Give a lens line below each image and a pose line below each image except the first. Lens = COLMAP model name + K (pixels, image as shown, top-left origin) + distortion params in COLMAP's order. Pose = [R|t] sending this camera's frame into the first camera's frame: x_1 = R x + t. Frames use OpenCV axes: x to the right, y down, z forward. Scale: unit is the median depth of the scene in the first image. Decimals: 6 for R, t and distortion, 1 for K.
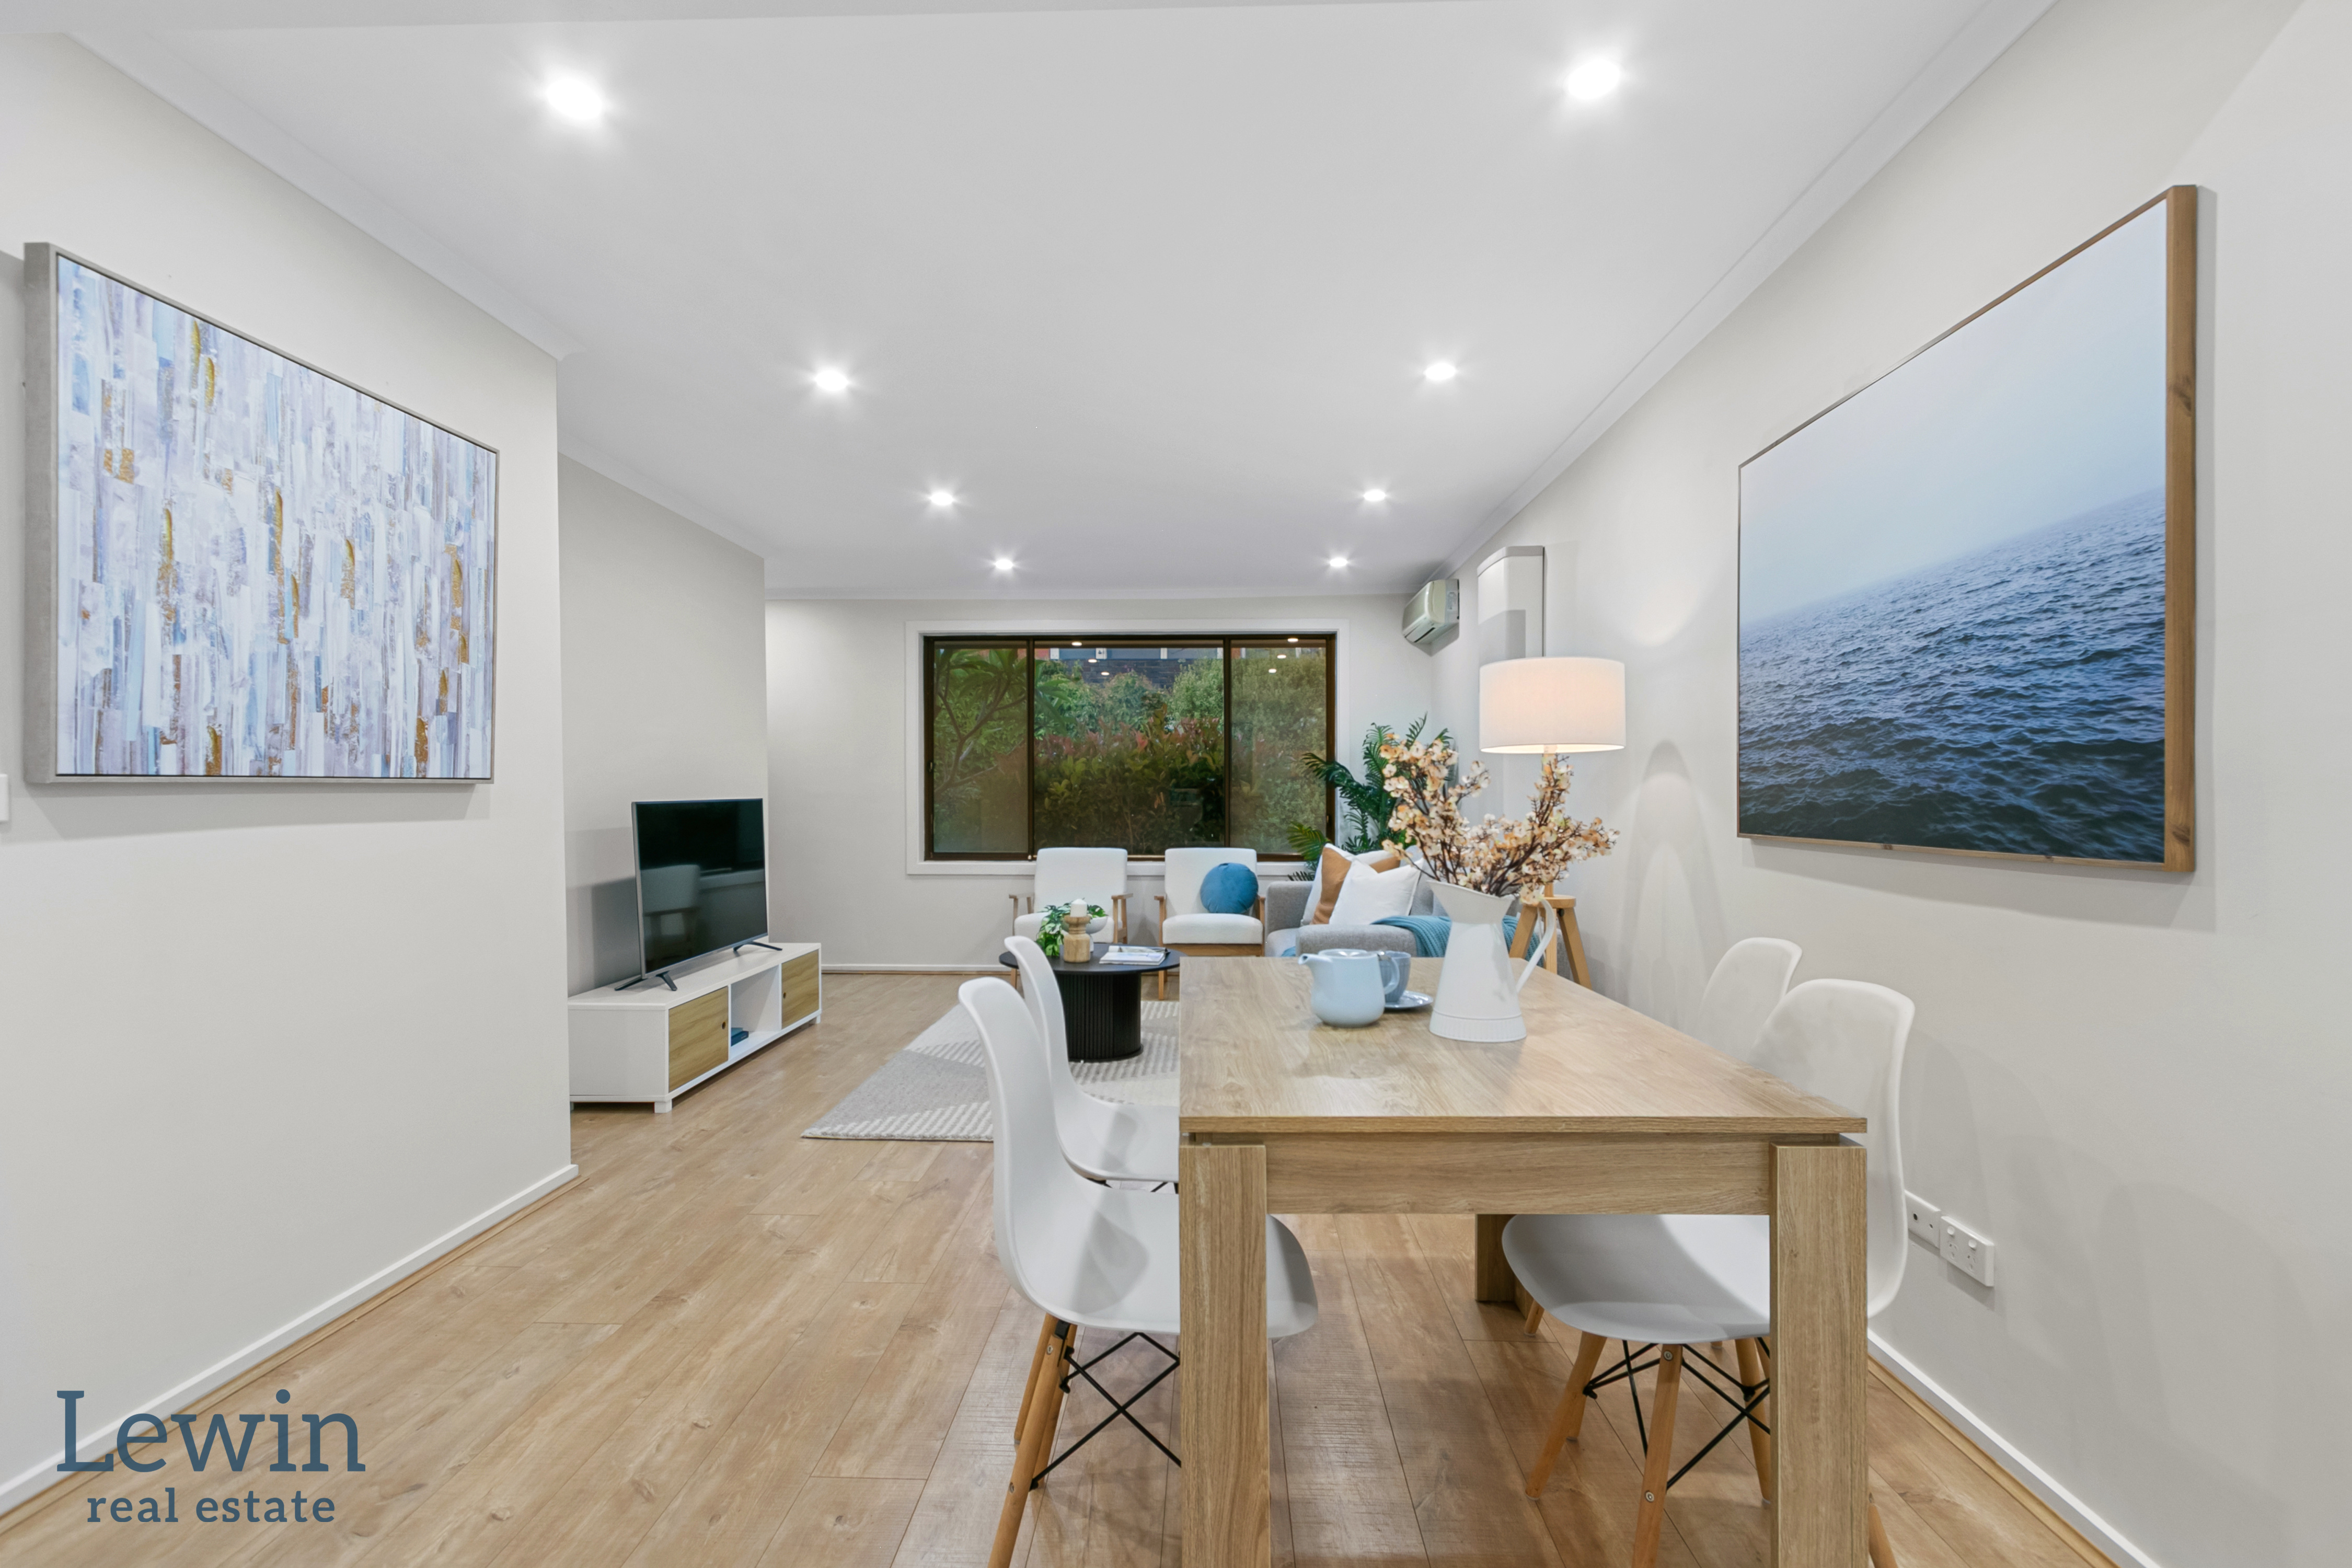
lens RADIAL K [[1074.5, 0, 1175.2], [0, 1074.5, 806.3], [0, 0, 1]] dist [0.013729, -0.005472]
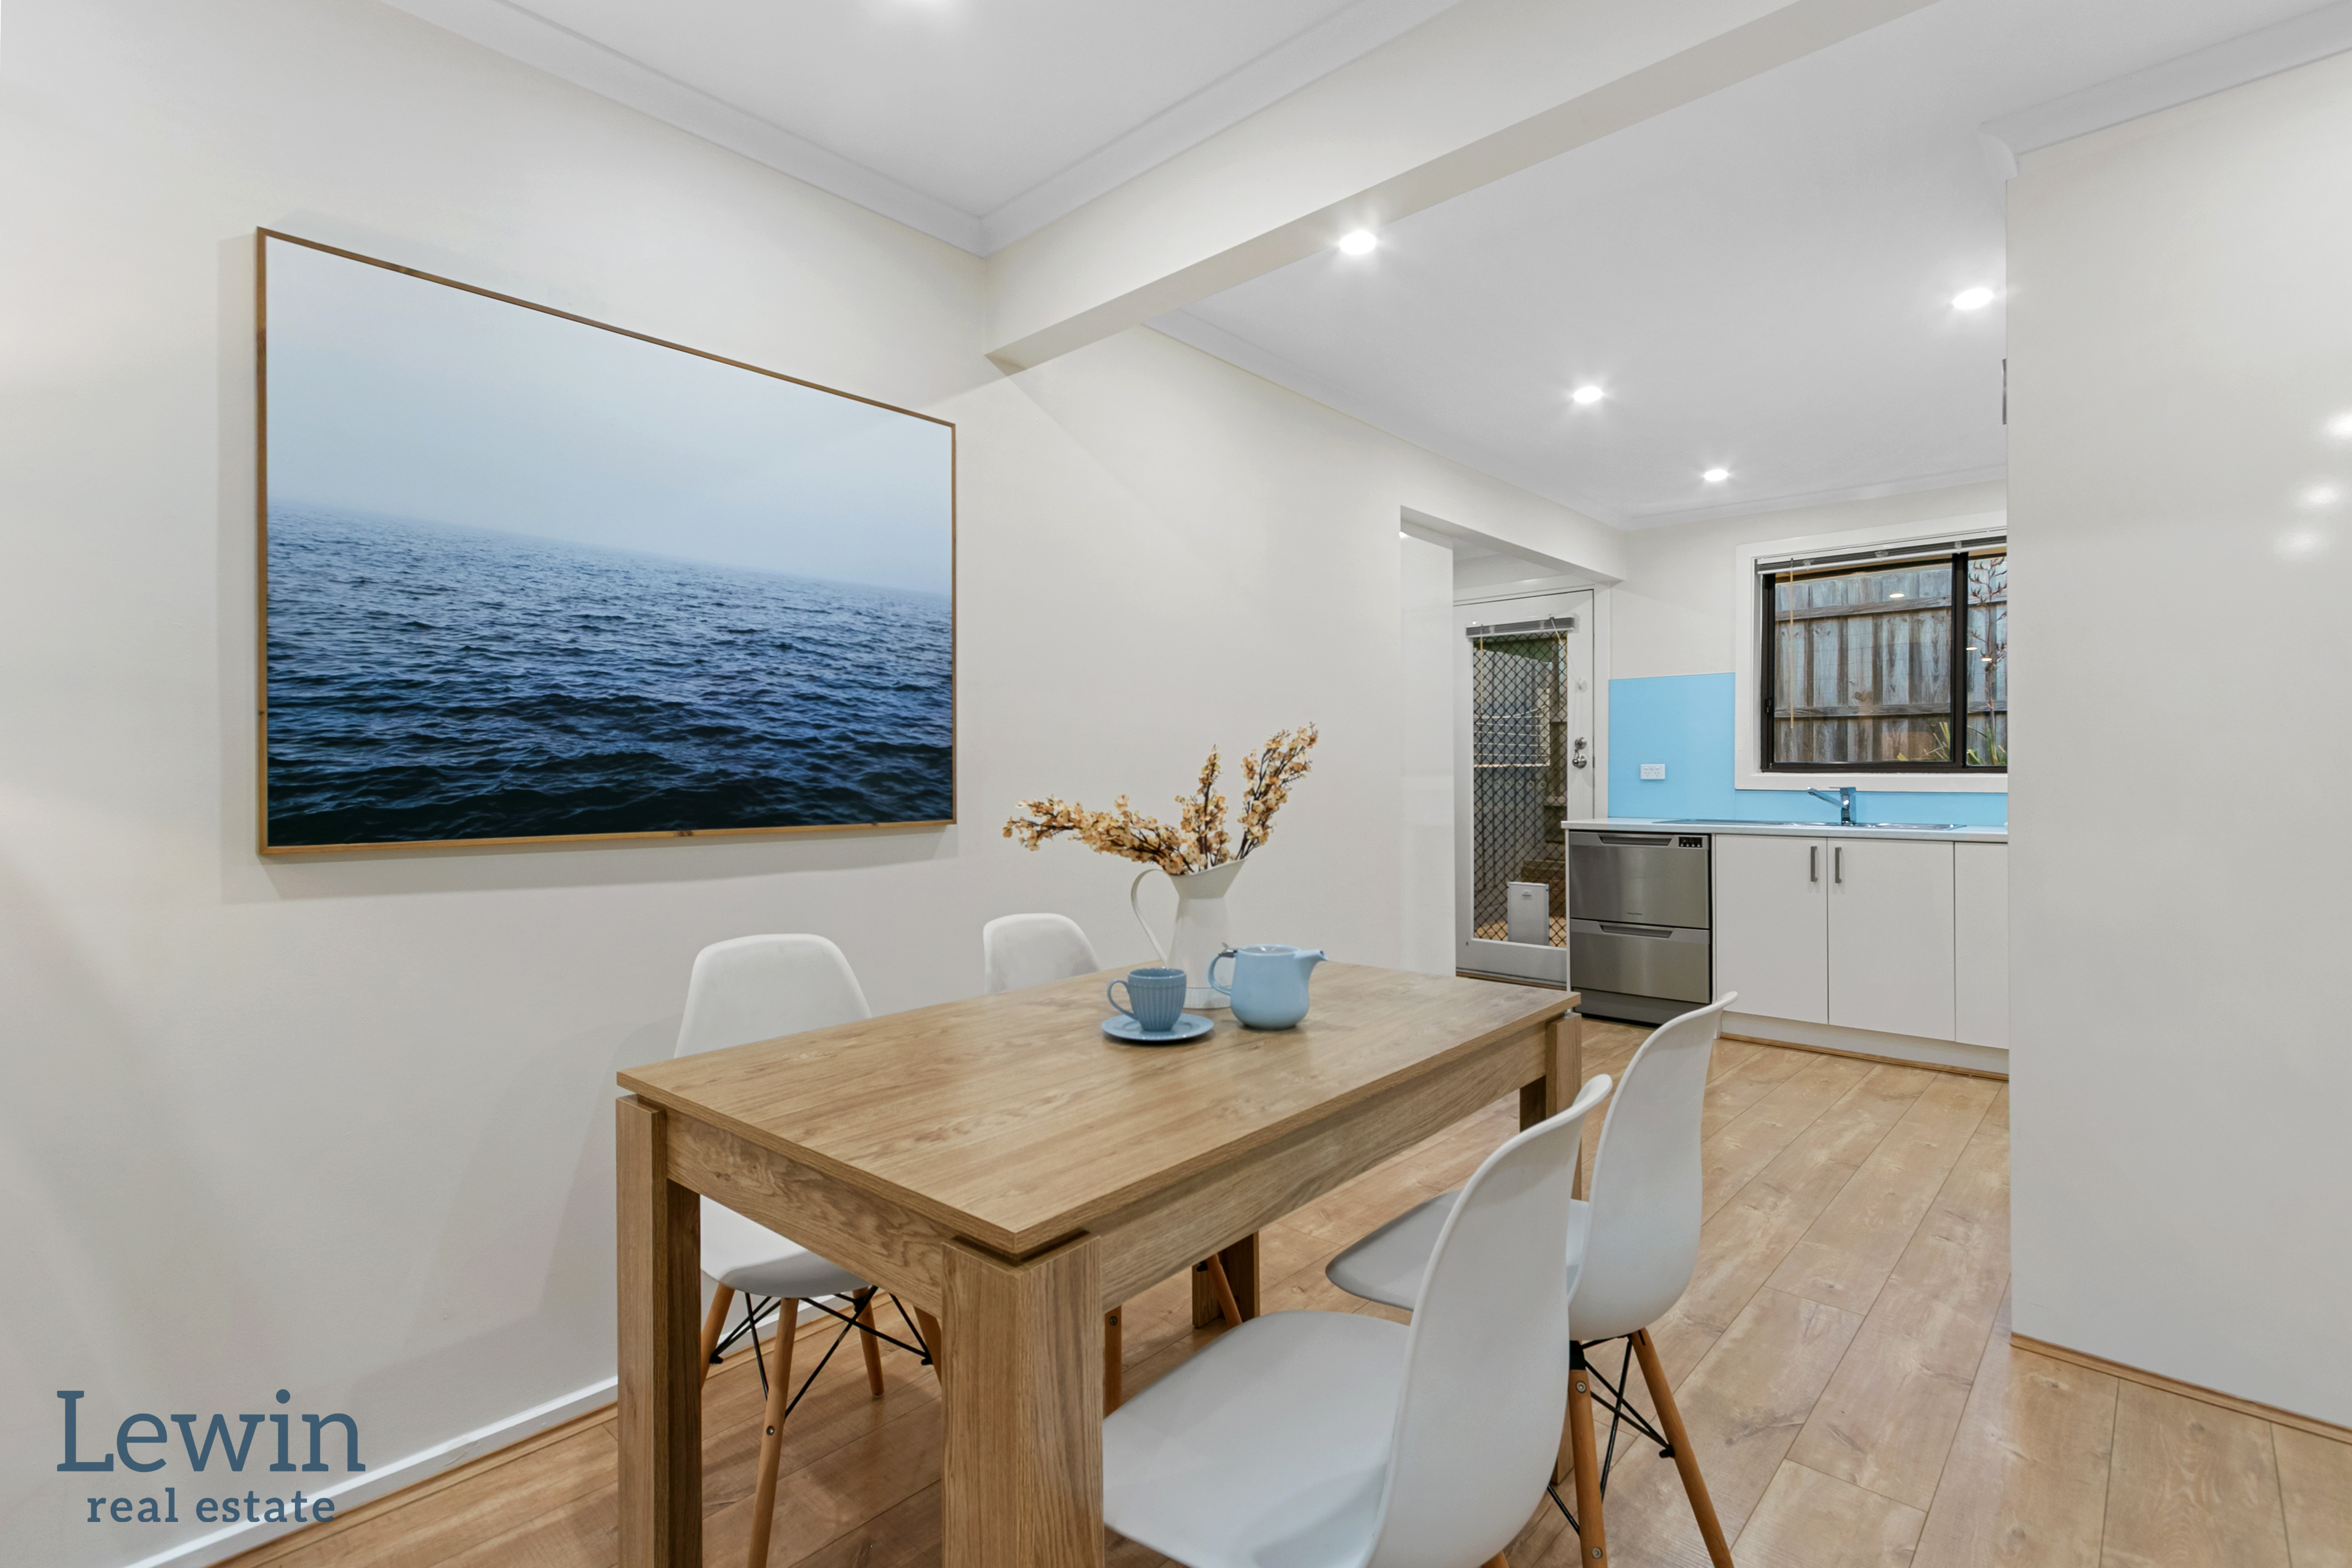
lens RADIAL K [[1074.5, 0, 1172.5], [0, 1074.5, 771.1], [0, 0, 1]] dist [0.013729, -0.005472]
pose [[-0.756869, 0.007420, 0.653525, -0.271996], [0.010965, 0.999939, 0.001345, -0.013218], [-0.653475, 0.008184, -0.756904, 1.252263]]
